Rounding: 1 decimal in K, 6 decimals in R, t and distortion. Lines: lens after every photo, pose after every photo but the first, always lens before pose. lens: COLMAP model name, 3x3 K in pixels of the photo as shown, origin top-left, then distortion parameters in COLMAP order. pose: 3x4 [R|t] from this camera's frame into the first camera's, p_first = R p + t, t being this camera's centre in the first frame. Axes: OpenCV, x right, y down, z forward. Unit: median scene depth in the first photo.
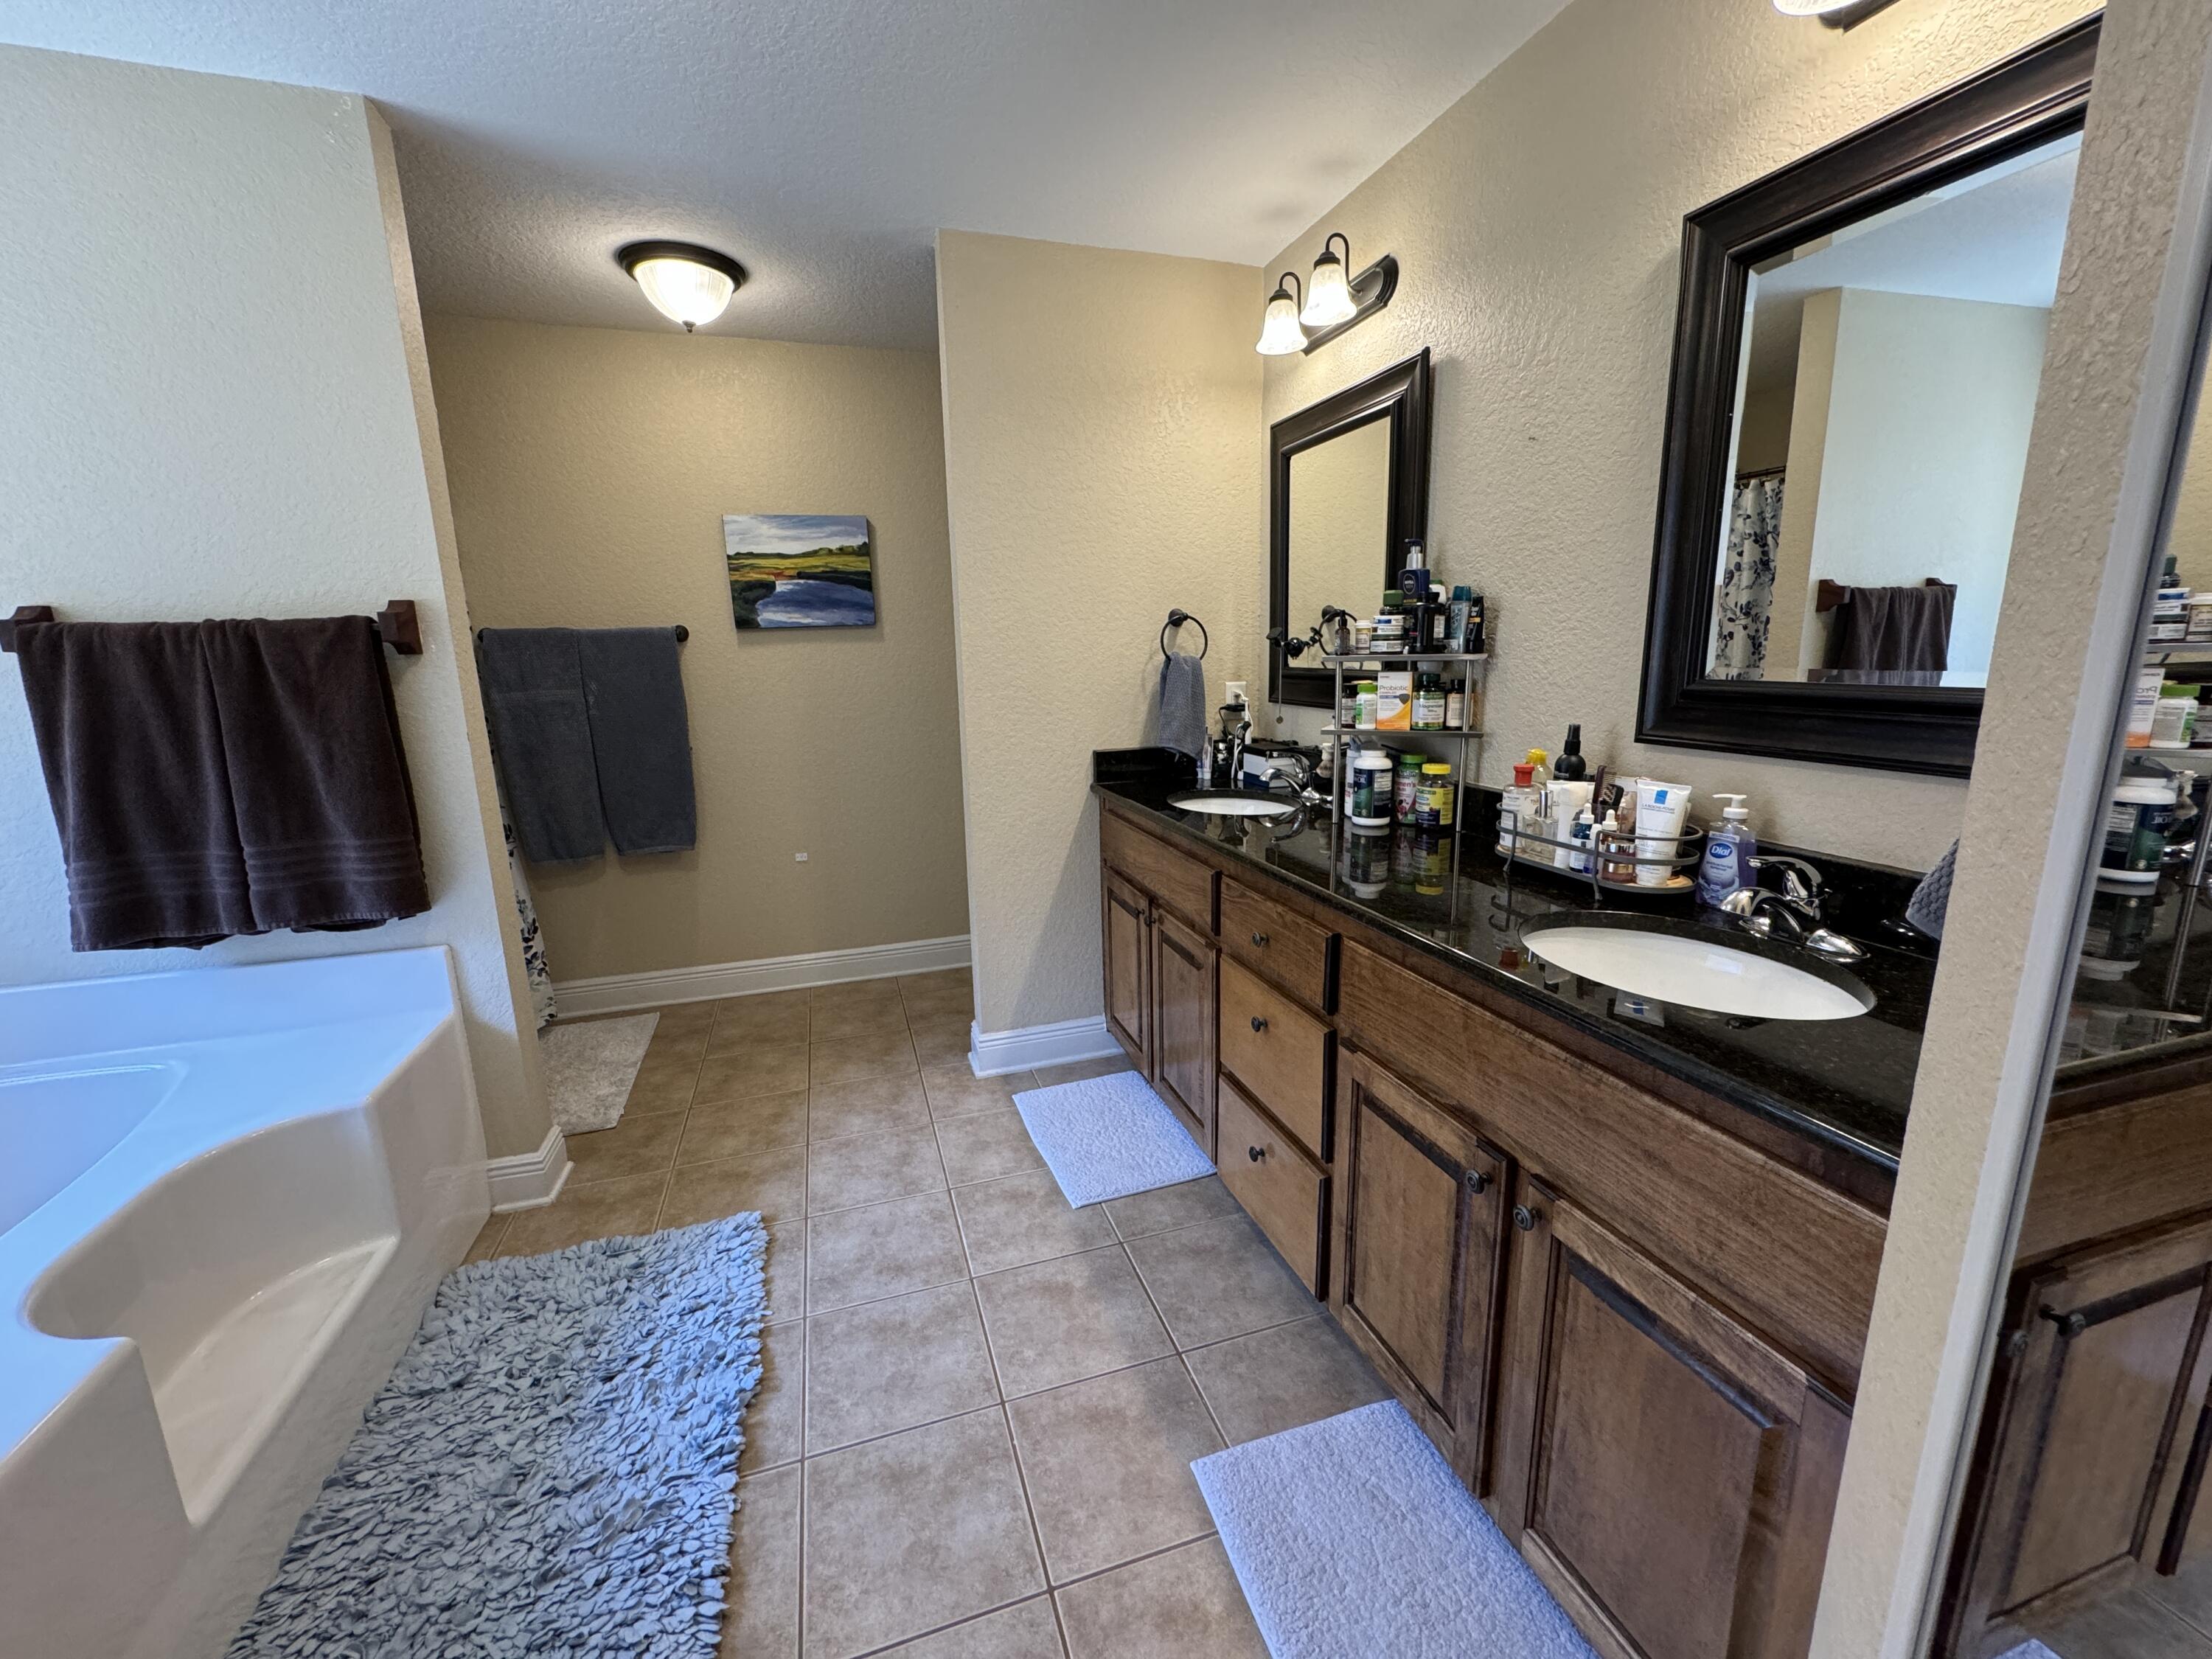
lens RADIAL K [[878.0, 0, 1093.7], [0, 878.0, 807.5], [0, 0, 1]] dist [-0.002213, 0.000423]
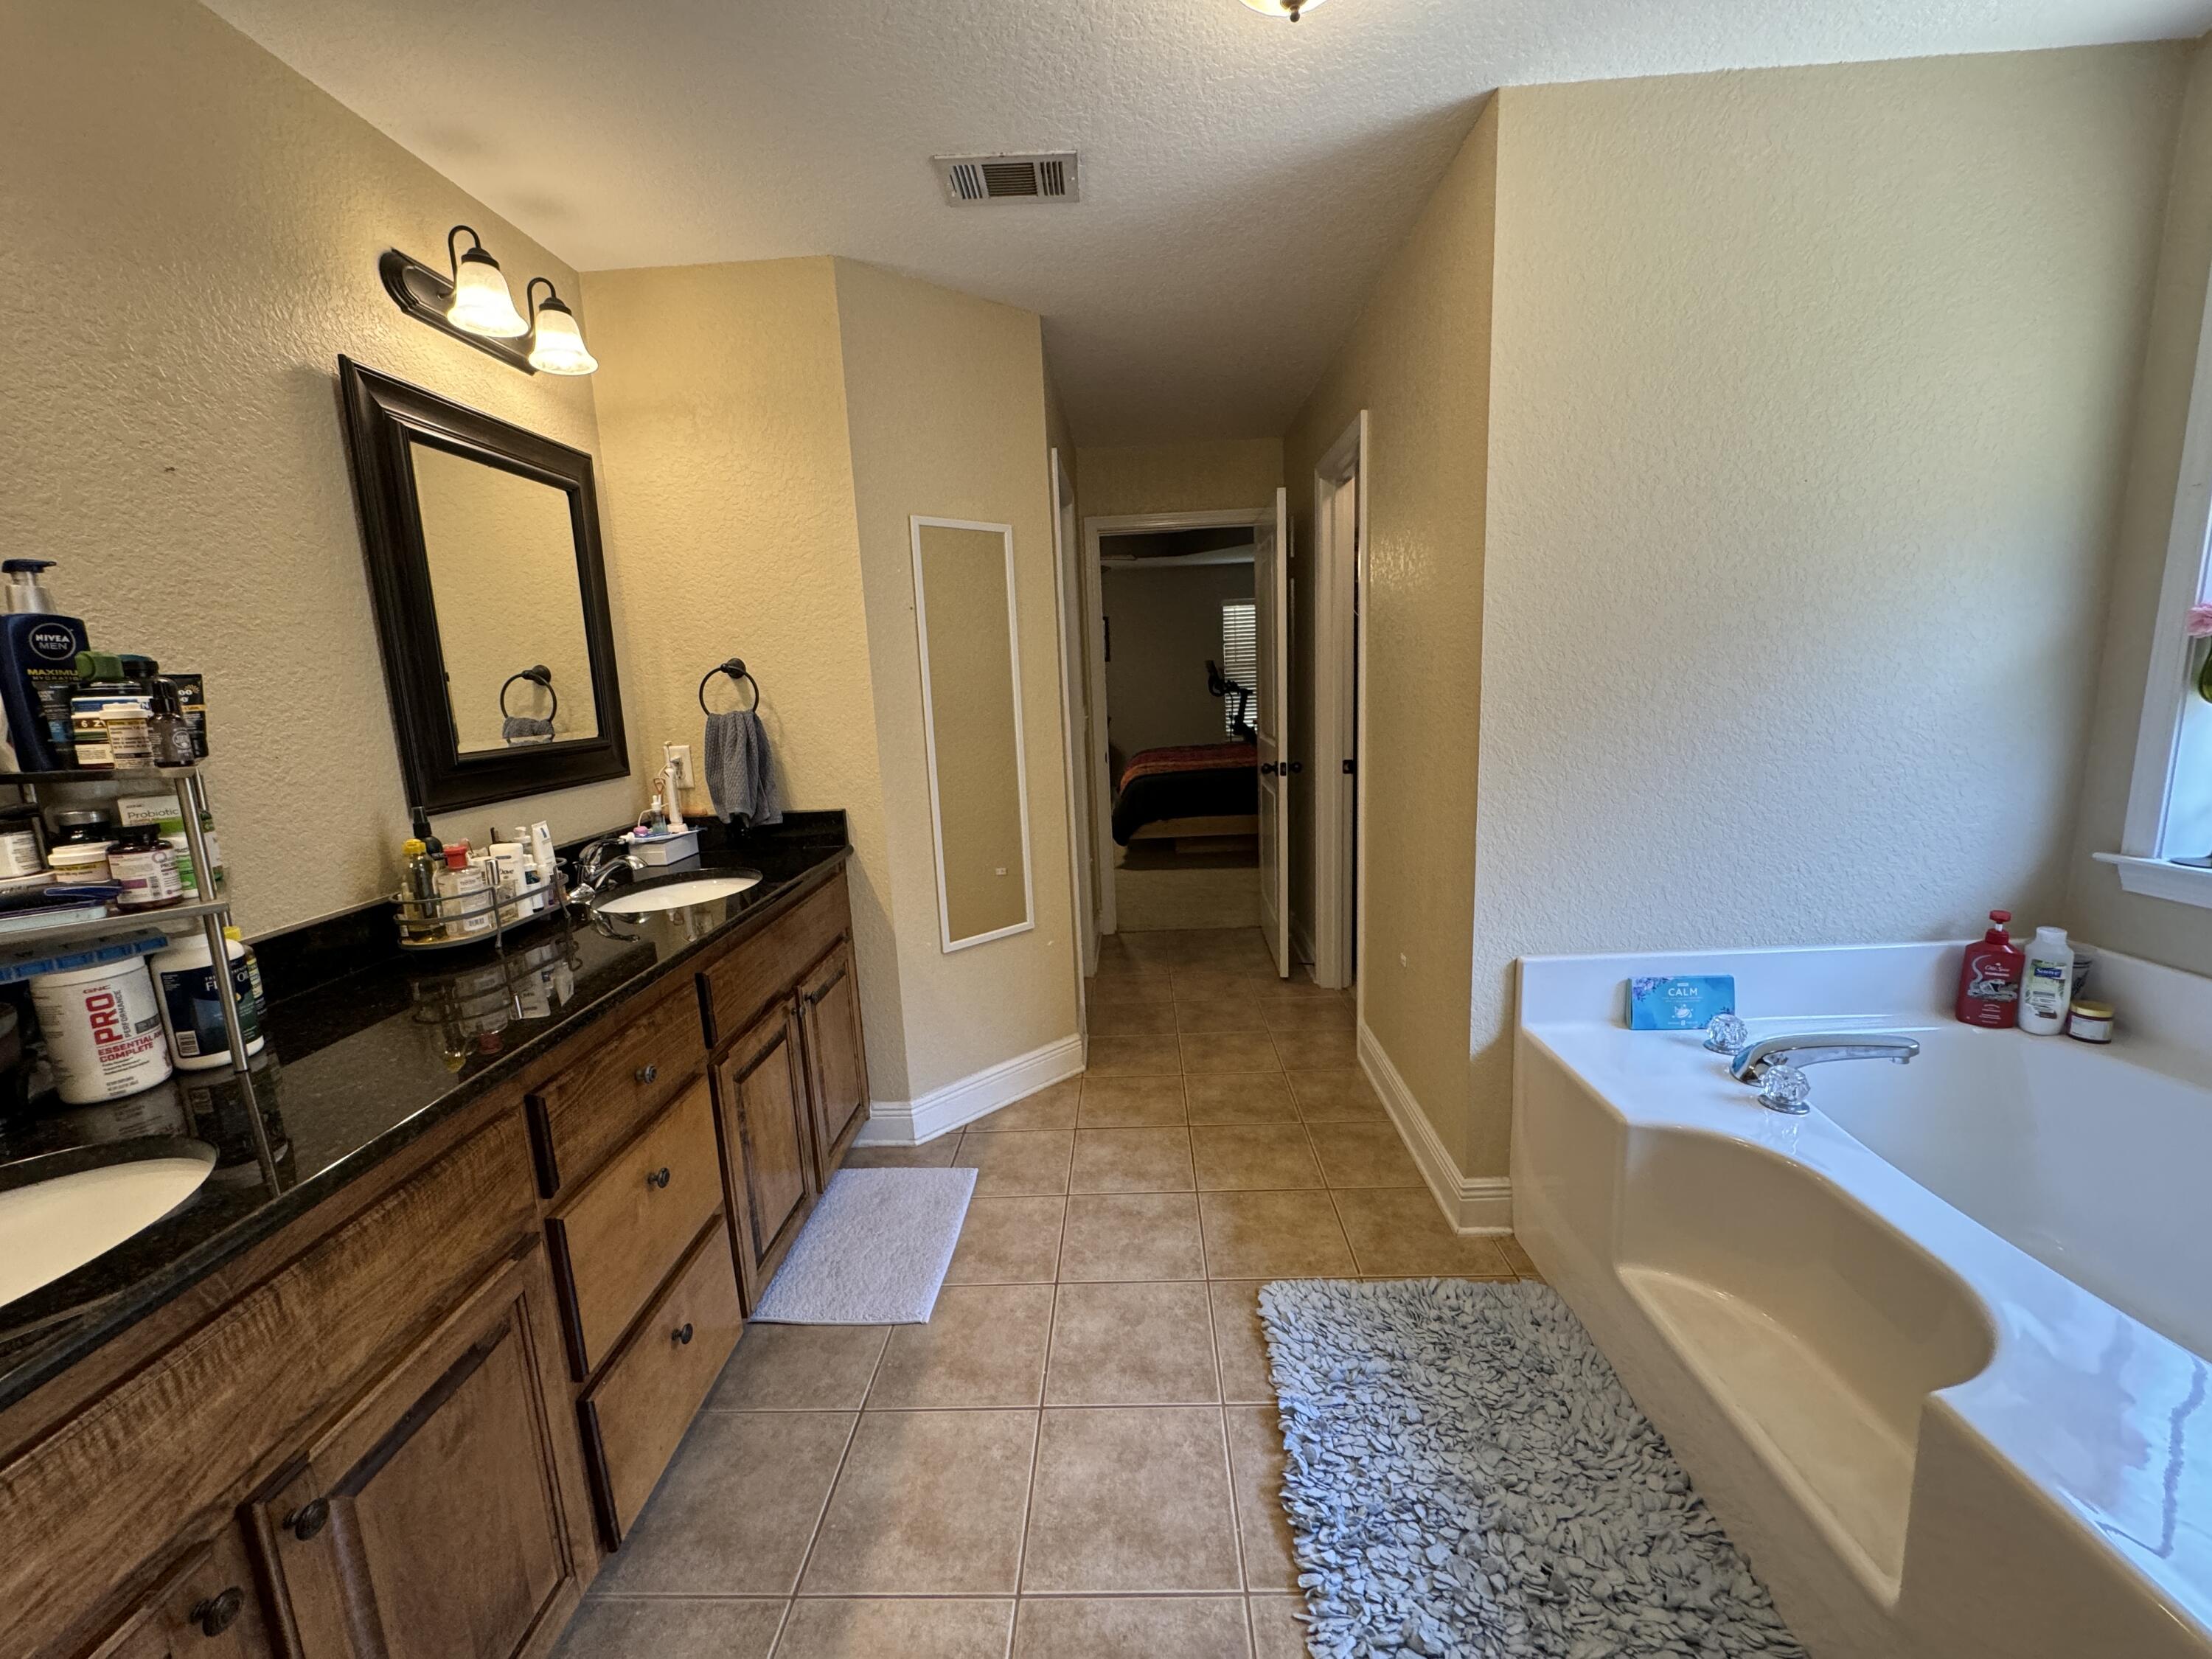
lens RADIAL K [[878.0, 0, 1096.7], [0, 878.0, 834.7], [0, 0, 1]] dist [-0.002213, 0.000423]
pose [[-0.938363, 0.000119, 0.345652, -0.529551], [0.127213, 0.929930, 0.345033, -0.314783], [-0.321391, 0.367738, -0.872626, 1.648617]]
